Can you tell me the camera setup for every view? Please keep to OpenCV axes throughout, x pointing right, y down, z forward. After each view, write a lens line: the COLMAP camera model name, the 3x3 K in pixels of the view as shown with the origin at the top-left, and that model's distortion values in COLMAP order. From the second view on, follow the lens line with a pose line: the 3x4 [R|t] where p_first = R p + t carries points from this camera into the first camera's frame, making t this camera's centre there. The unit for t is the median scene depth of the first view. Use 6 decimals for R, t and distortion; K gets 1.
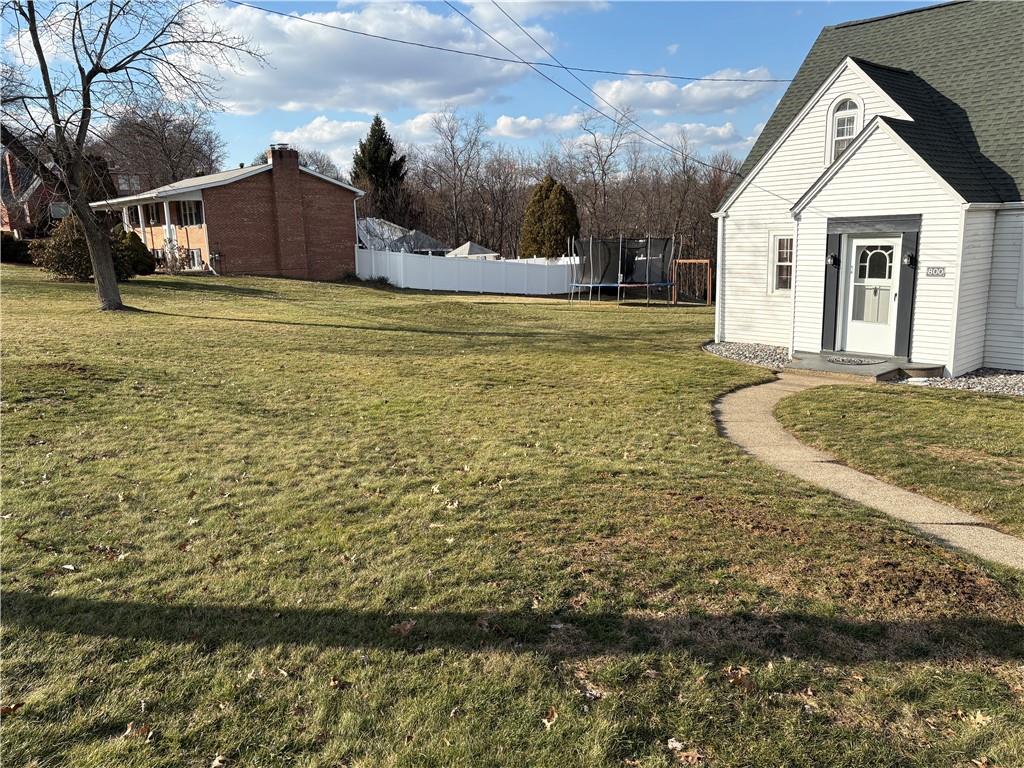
lens RADIAL K [[782.1, 0, 497.4], [0, 782.1, 387.2], [0, 0, 1]] dist [0.059321, -0.063812]
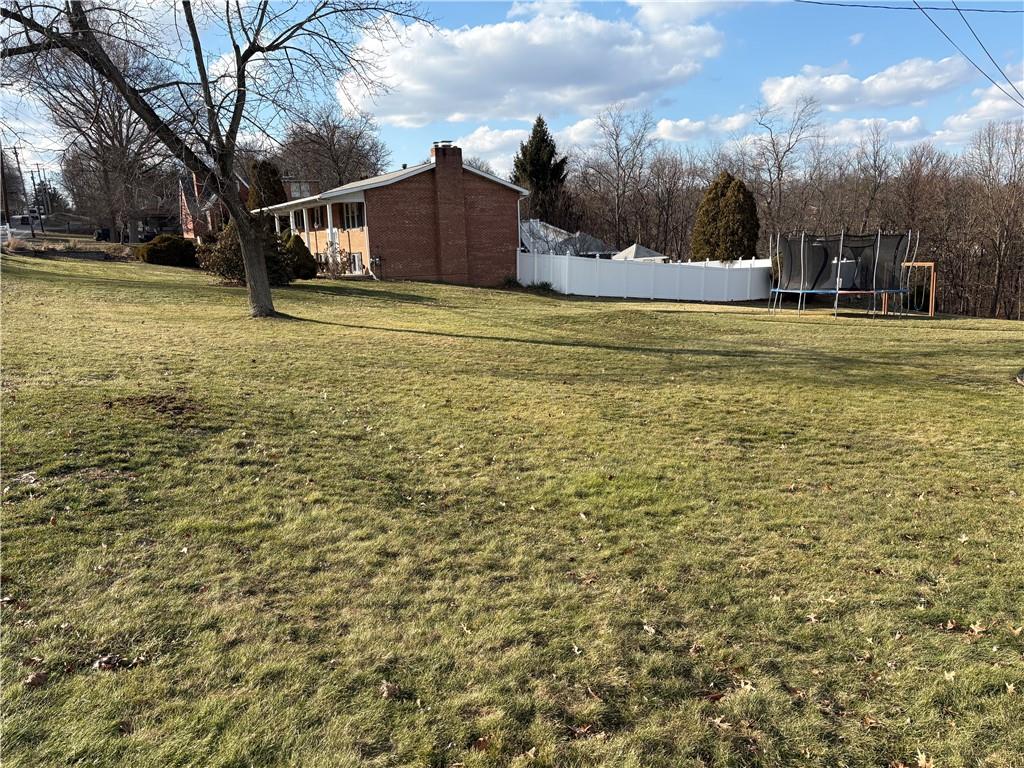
lens RADIAL K [[782.1, 0, 504.3], [0, 782.1, 382.6], [0, 0, 1]] dist [0.059321, -0.063812]
pose [[0.983423, 0.028009, -0.179149, -0.041139], [-0.030392, 0.999482, -0.010569, -0.016963], [0.178761, 0.015838, 0.983765, 0.129560]]
